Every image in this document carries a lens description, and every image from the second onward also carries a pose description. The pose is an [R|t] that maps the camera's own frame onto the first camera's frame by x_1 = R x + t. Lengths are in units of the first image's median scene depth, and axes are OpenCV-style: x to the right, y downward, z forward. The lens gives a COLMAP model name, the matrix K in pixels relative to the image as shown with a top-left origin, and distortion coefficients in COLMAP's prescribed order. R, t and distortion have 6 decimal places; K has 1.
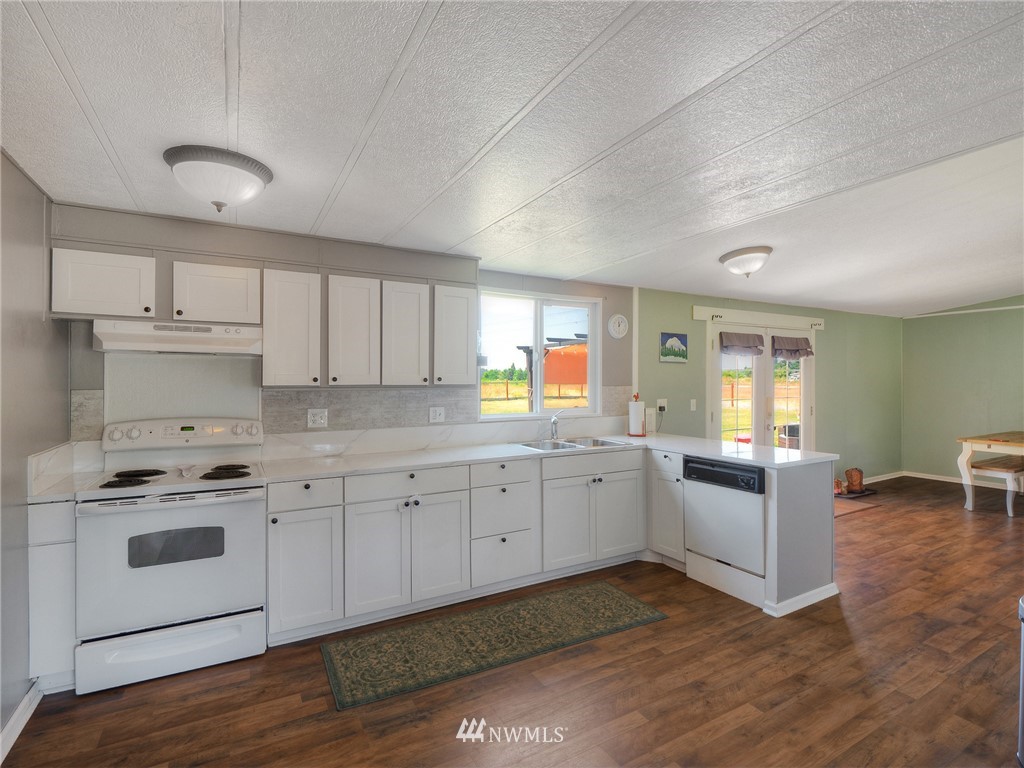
lens RADIAL K [[493.2, 0, 517.7], [0, 493.2, 380.6], [0, 0, 1]] dist [-0.016605, -0.000804]
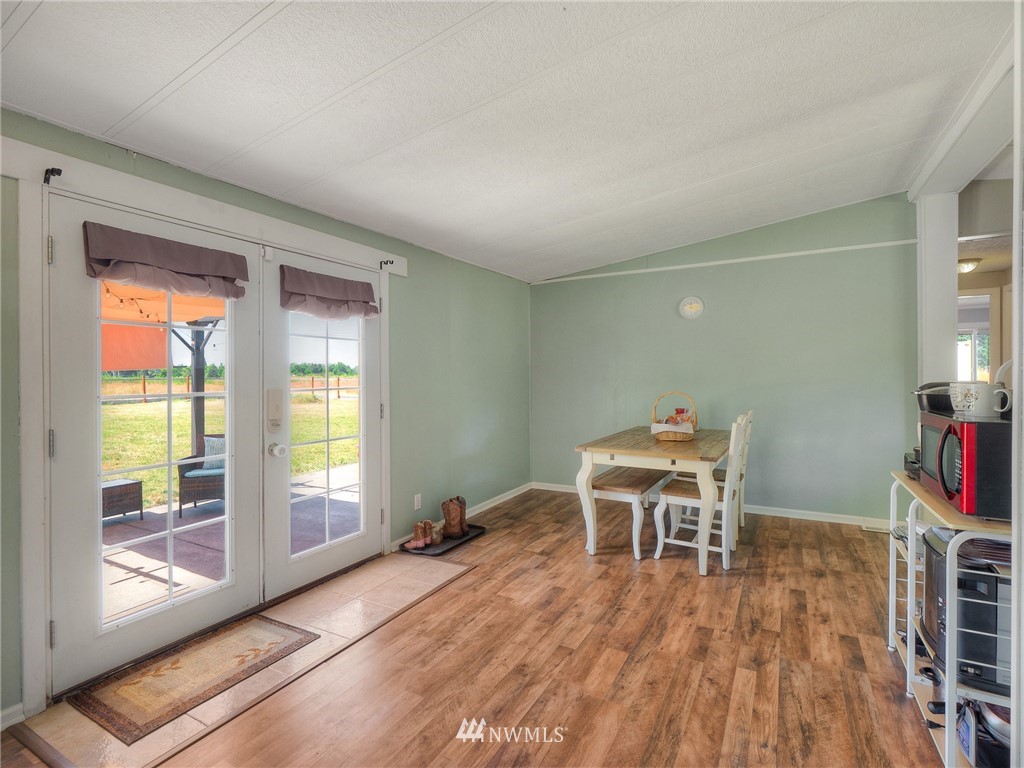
lens RADIAL K [[493.2, 0, 516.8], [0, 493.2, 375.6], [0, 0, 1]] dist [-0.016605, -0.000804]
pose [[0.845634, -0.006145, 0.533727, 0.649052], [0.007382, 0.999973, -0.000183, 0.032406], [-0.533712, 0.004094, 0.845657, 0.644714]]
